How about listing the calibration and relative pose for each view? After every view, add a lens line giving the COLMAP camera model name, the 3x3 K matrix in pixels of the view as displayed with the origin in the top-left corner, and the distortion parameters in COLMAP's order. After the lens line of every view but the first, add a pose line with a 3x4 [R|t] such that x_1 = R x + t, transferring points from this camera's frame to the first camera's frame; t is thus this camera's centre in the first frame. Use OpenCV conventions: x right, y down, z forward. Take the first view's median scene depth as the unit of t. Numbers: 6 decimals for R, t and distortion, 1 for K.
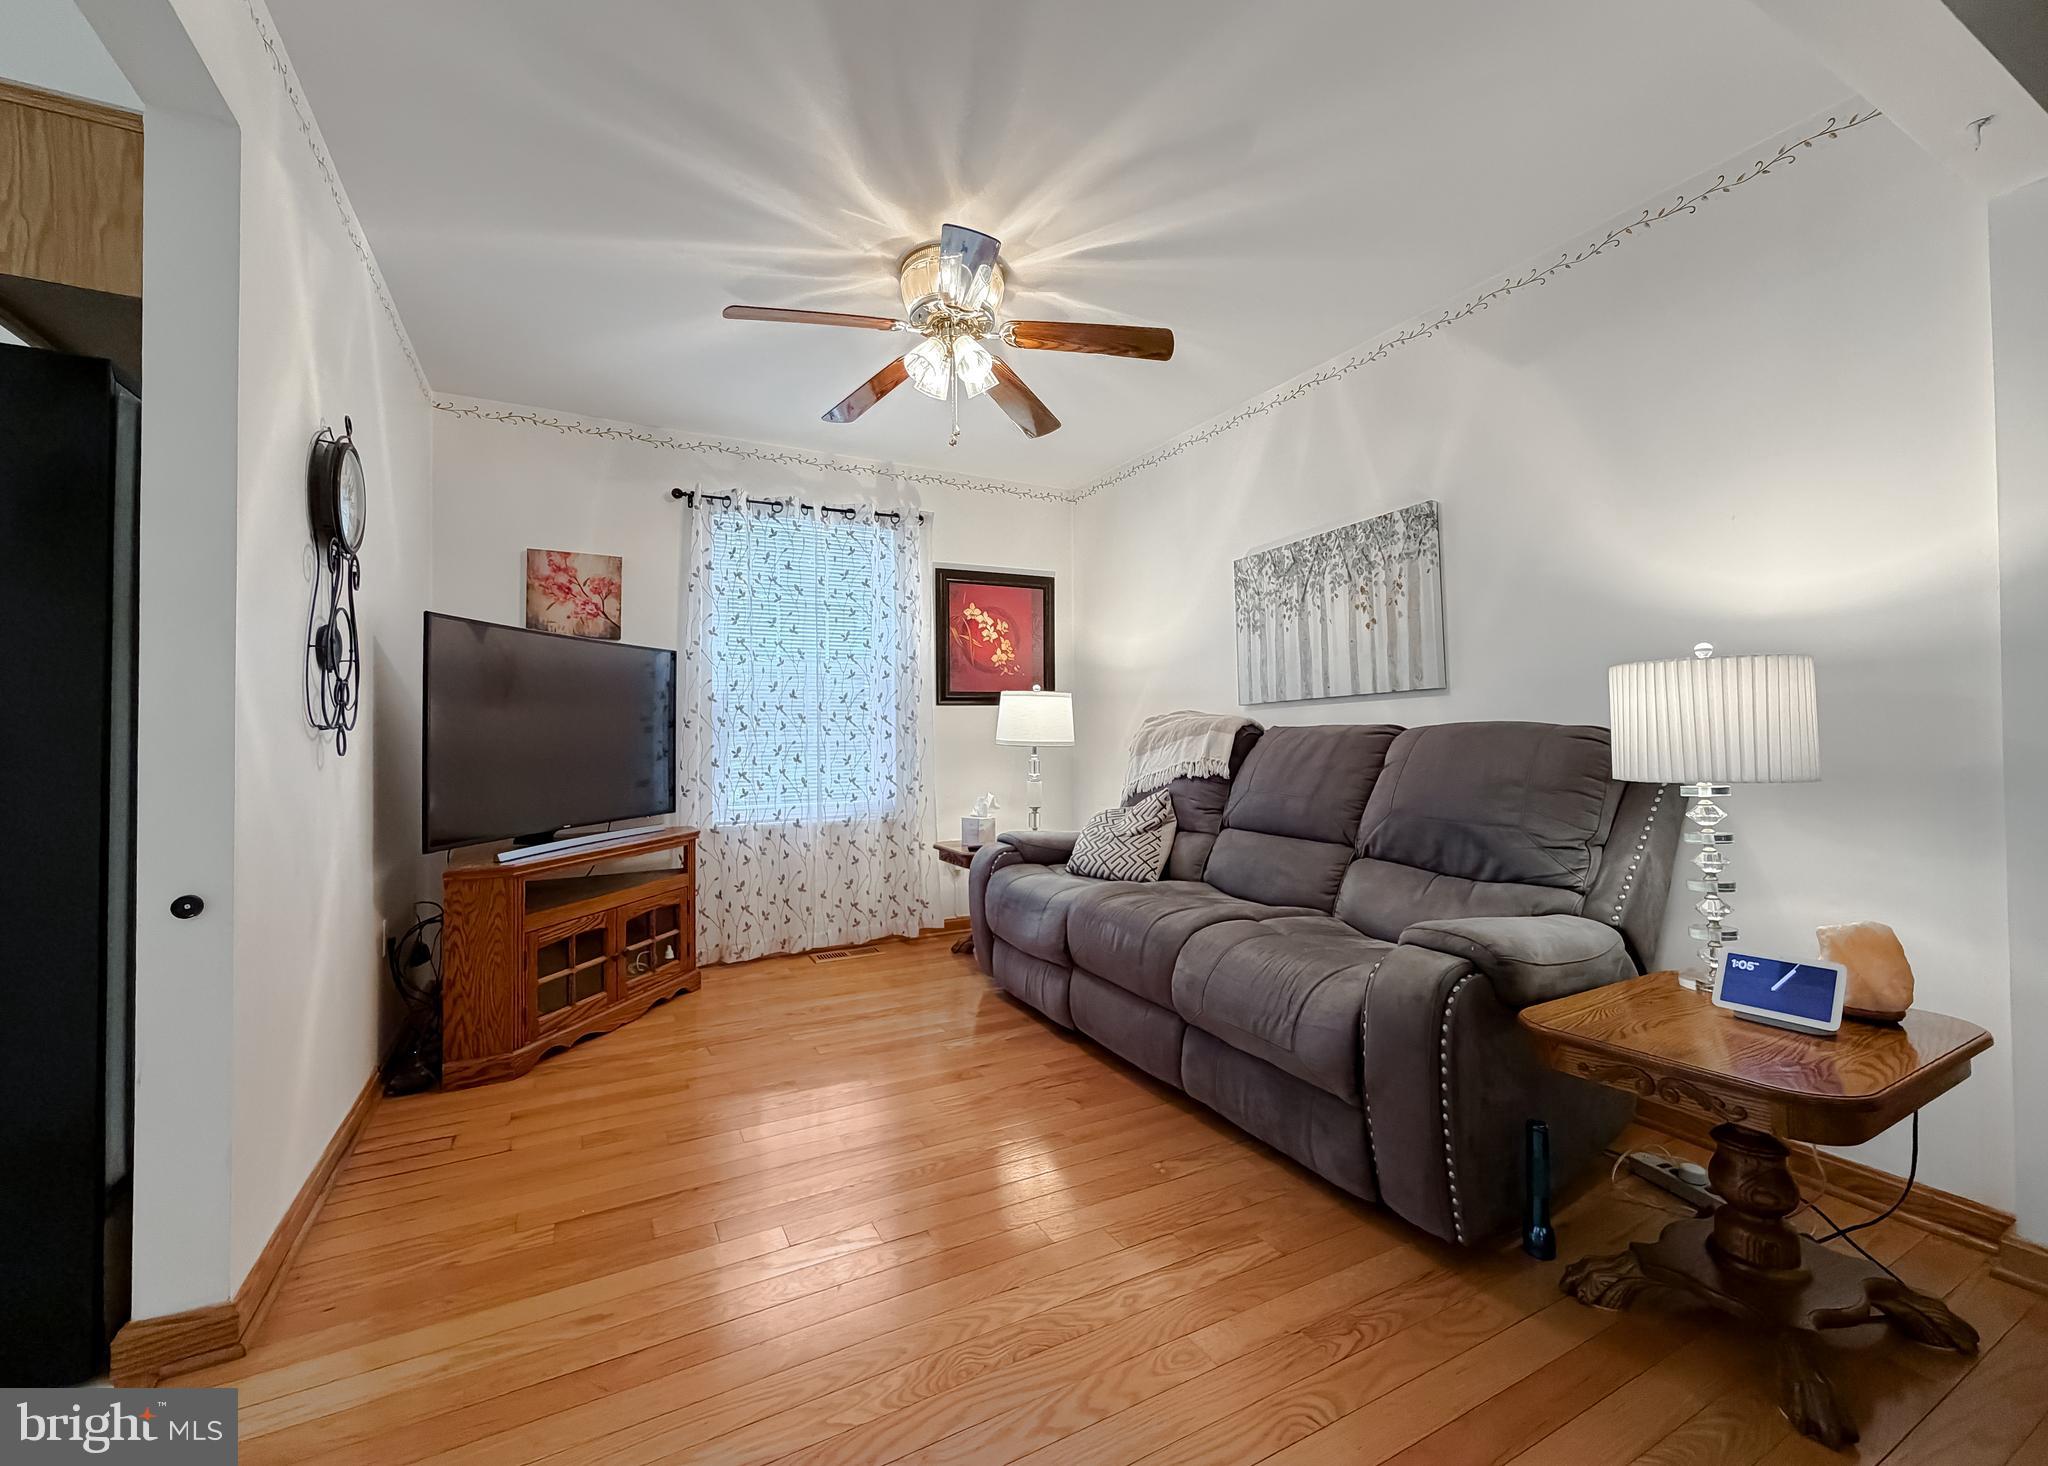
lens RADIAL K [[828.1, 0, 1020.4], [0, 828.1, 726.3], [0, 0, 1]] dist [-0.001453, -0.000896]
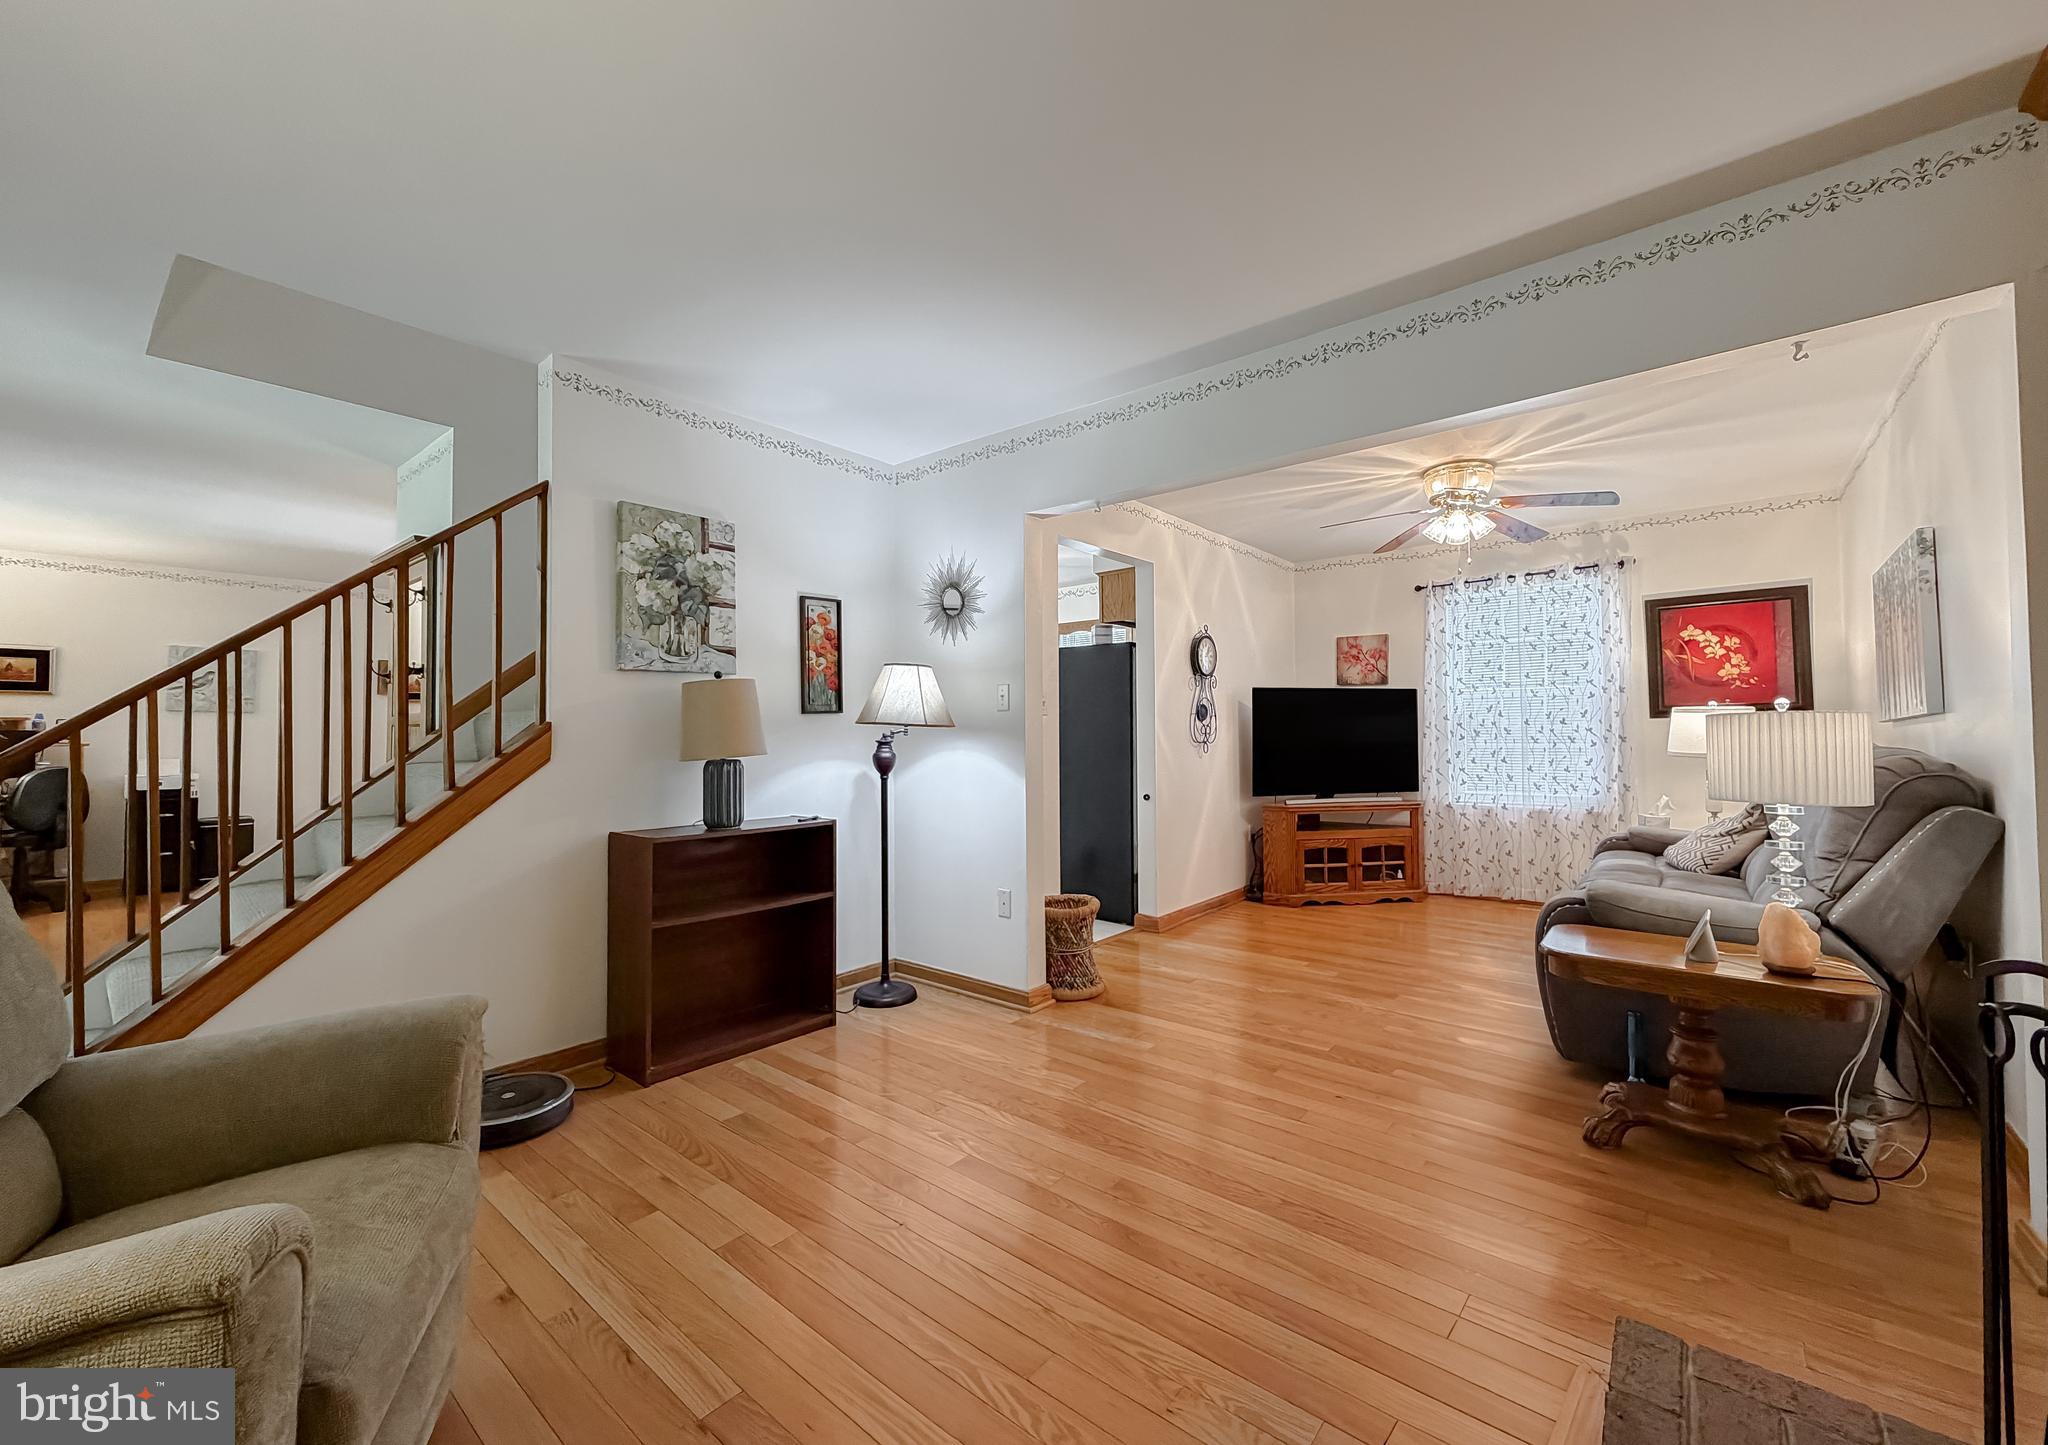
lens RADIAL K [[819.9, 0, 1013.9], [0, 819.9, 715.0], [0, 0, 1]] dist [-0.000376, -0.000053]
pose [[0.374404, -0.014998, -0.927145, 0.771618], [0.014501, 0.999842, -0.010318, -0.038315], [0.927152, -0.009581, 0.374562, -0.310063]]
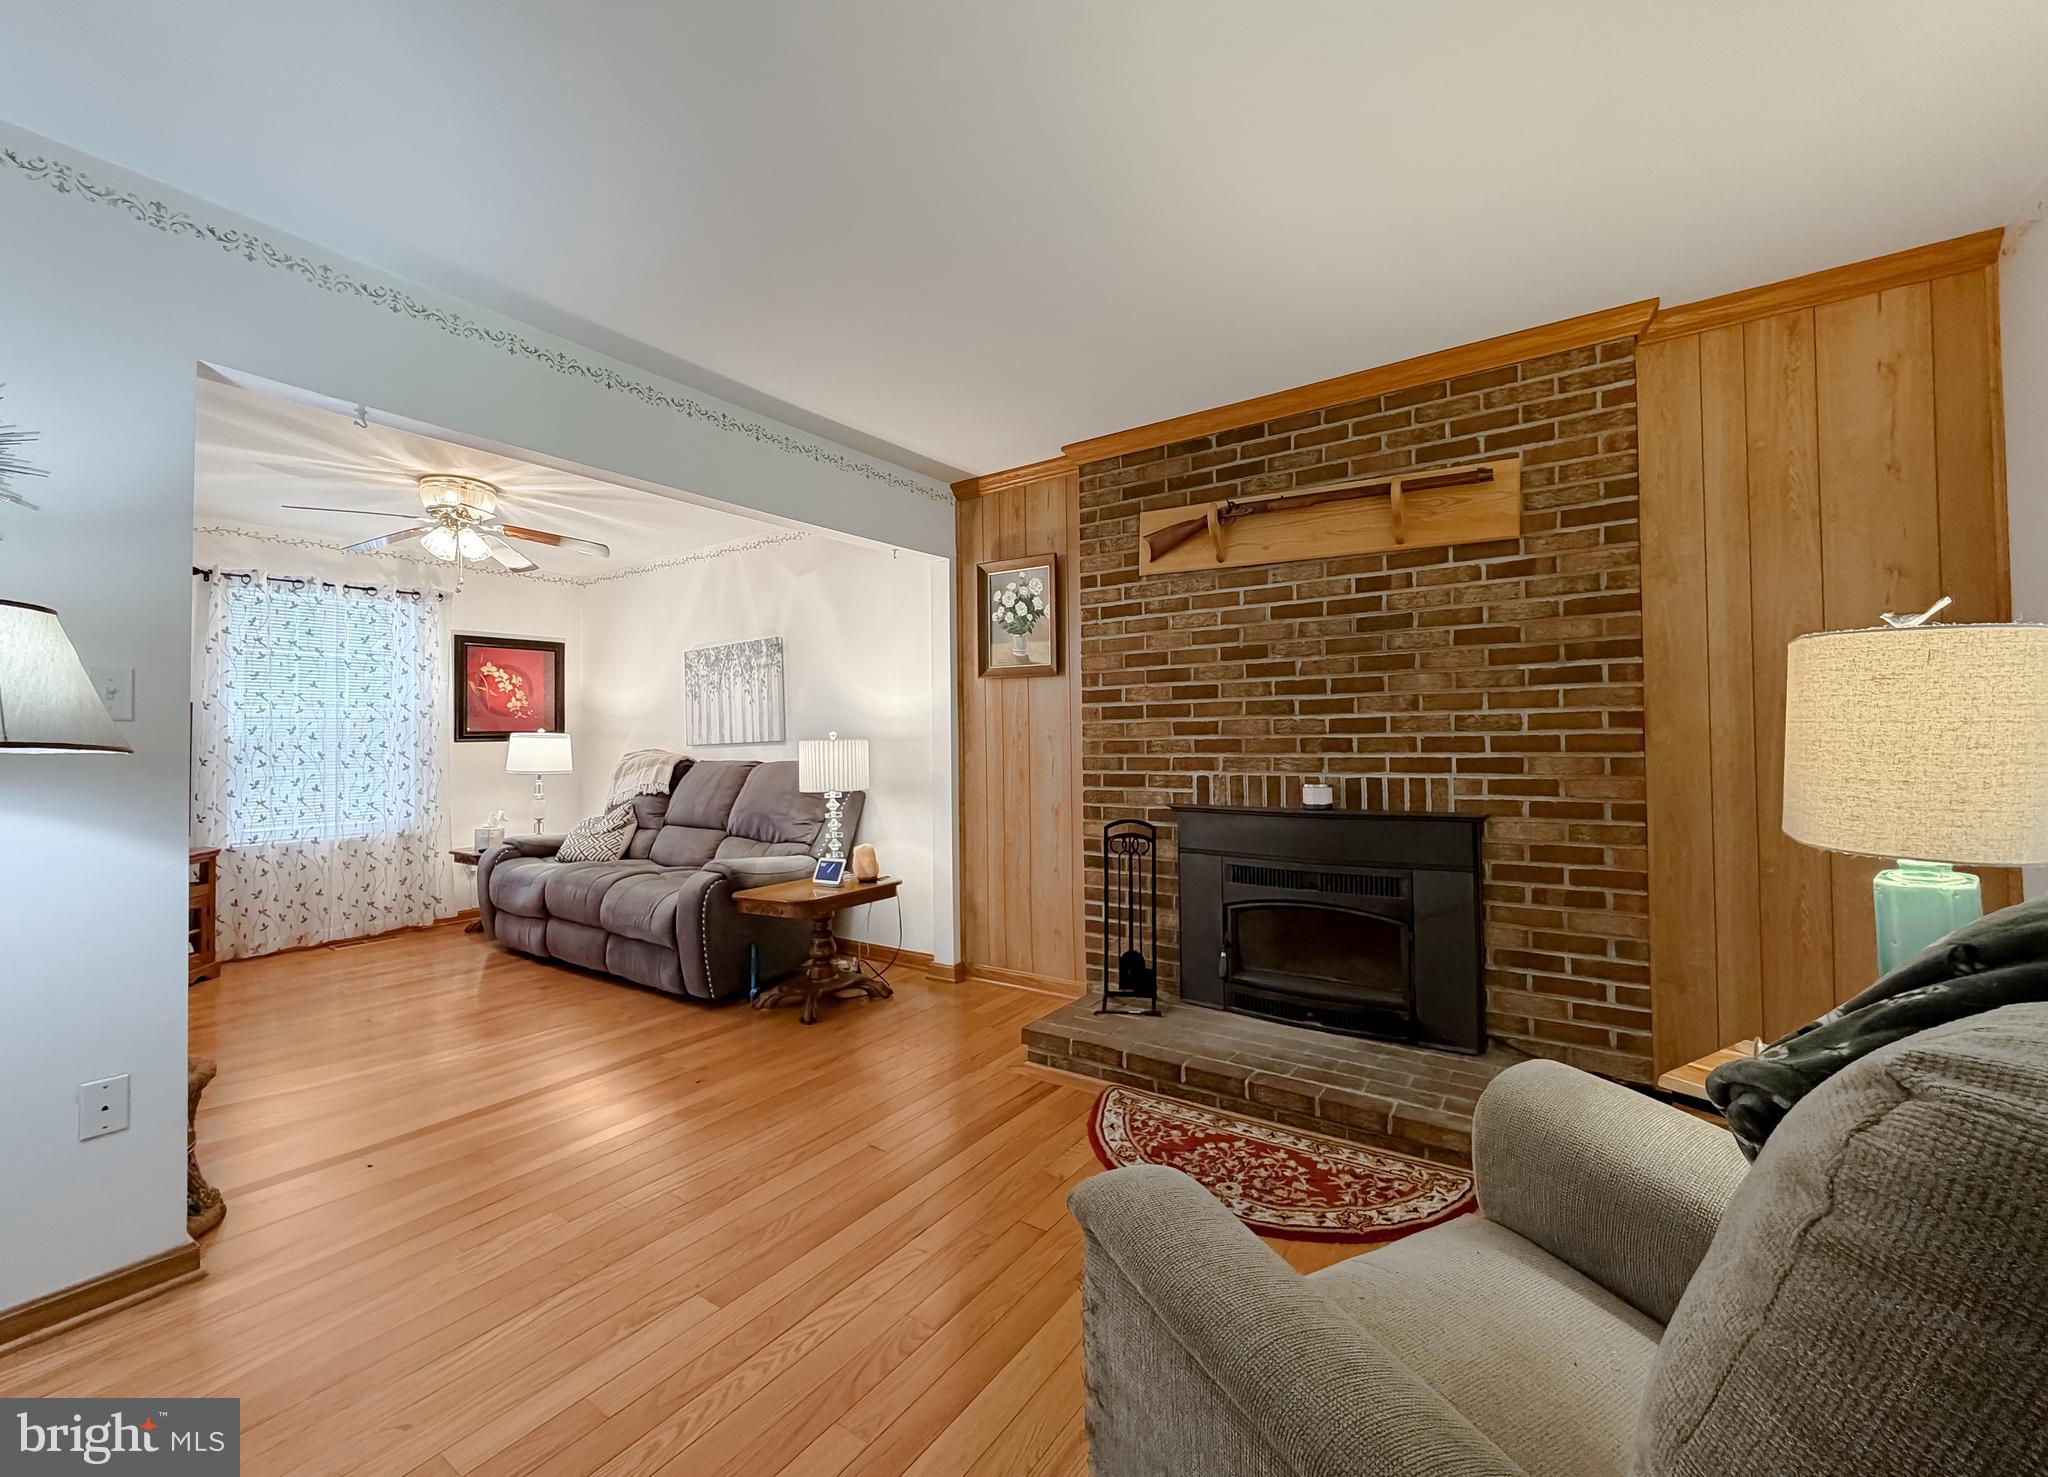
lens RADIAL K [[828.1, 0, 1024.9], [0, 828.1, 721.1], [0, 0, 1]] dist [-0.001453, -0.000896]
pose [[0.885802, 0.008167, 0.463991, 0.104748], [-0.000185, 0.999851, -0.017245, -0.044396], [-0.464063, 0.015190, 0.885672, -0.649529]]
